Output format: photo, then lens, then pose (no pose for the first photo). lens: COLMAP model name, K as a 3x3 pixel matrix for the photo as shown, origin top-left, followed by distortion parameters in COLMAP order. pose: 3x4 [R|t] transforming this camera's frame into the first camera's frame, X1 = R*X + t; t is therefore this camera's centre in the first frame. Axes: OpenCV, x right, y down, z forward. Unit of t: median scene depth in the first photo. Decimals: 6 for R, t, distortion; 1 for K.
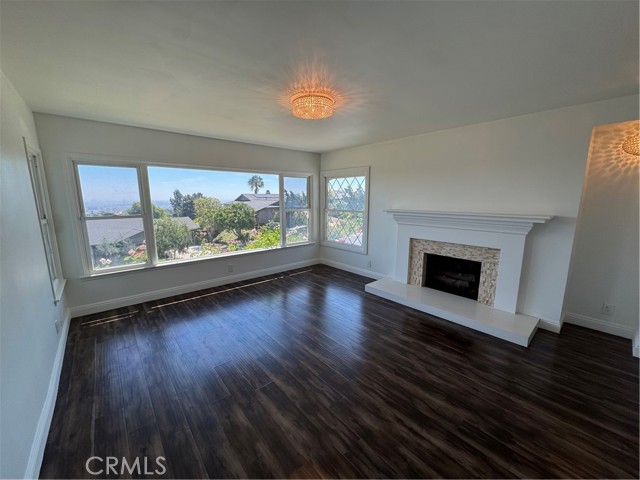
lens RADIAL K [[253.9, 0, 320.0], [0, 253.9, 240.0], [0, 0, 1]] dist [0.000471, 0.000140]
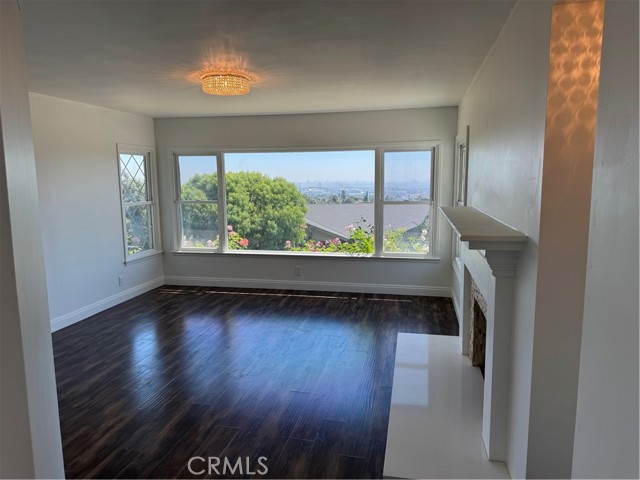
lens RADIAL K [[444.9, 0, 320.0], [0, 444.9, 240.0], [0, 0, 1]] dist [0.031025, -0.001966]
pose [[0.606622, 0.107628, -0.787671, 0.879914], [-0.121430, 0.991711, 0.041990, -0.060768], [0.785662, 0.070175, 0.614663, 0.208591]]
